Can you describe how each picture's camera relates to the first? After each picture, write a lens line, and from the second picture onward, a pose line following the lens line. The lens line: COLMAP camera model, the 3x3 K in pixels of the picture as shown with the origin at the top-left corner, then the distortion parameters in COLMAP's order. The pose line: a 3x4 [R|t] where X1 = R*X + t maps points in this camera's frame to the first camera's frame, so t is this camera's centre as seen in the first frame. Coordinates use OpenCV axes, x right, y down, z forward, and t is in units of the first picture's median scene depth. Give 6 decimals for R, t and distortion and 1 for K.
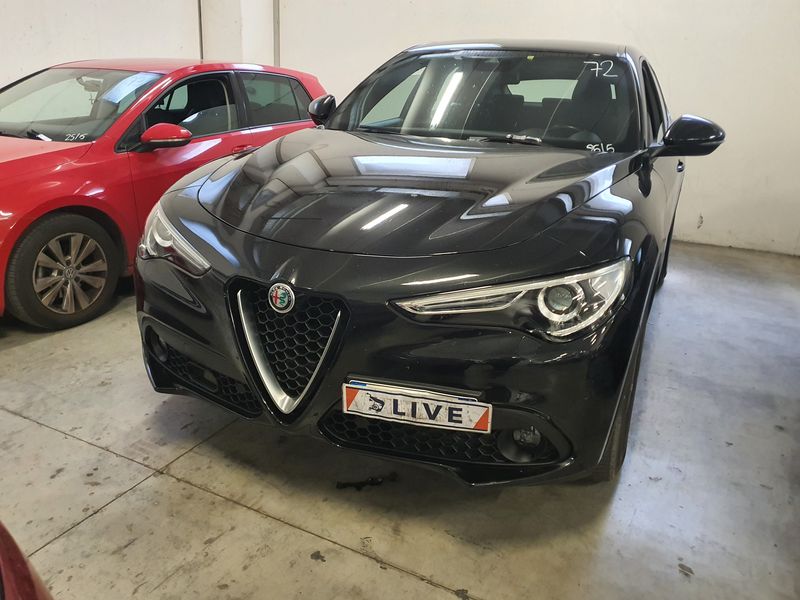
lens RADIAL K [[605.7, 0, 400.0], [0, 605.7, 300.0], [0, 0, 1]] dist [0.002906, 0.000925]
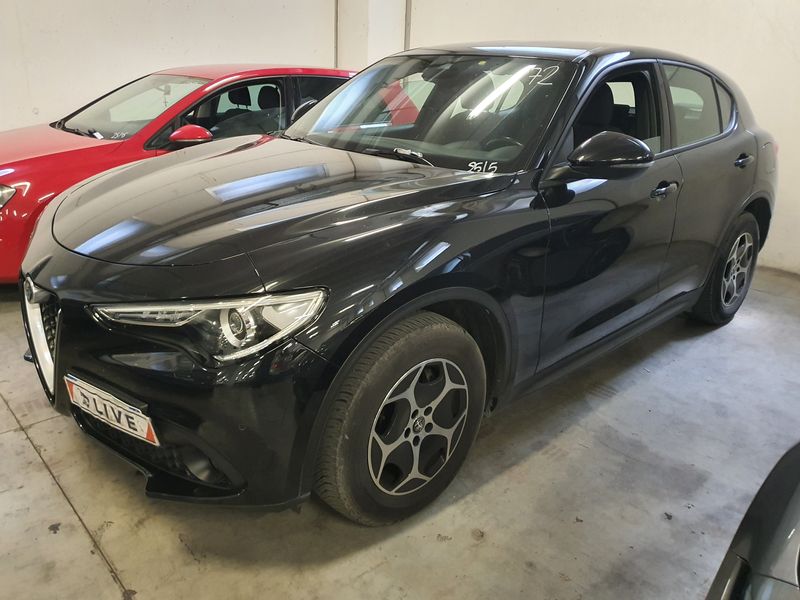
lens RADIAL K [[606.4, 0, 400.0], [0, 606.4, 300.0], [0, 0, 1]] dist [0.004586, 0.000518]
pose [[0.938267, 0.114356, -0.326463, 0.712747], [-0.112364, 0.993352, 0.025022, -0.081707], [0.327154, 0.013206, 0.944879, 0.141572]]
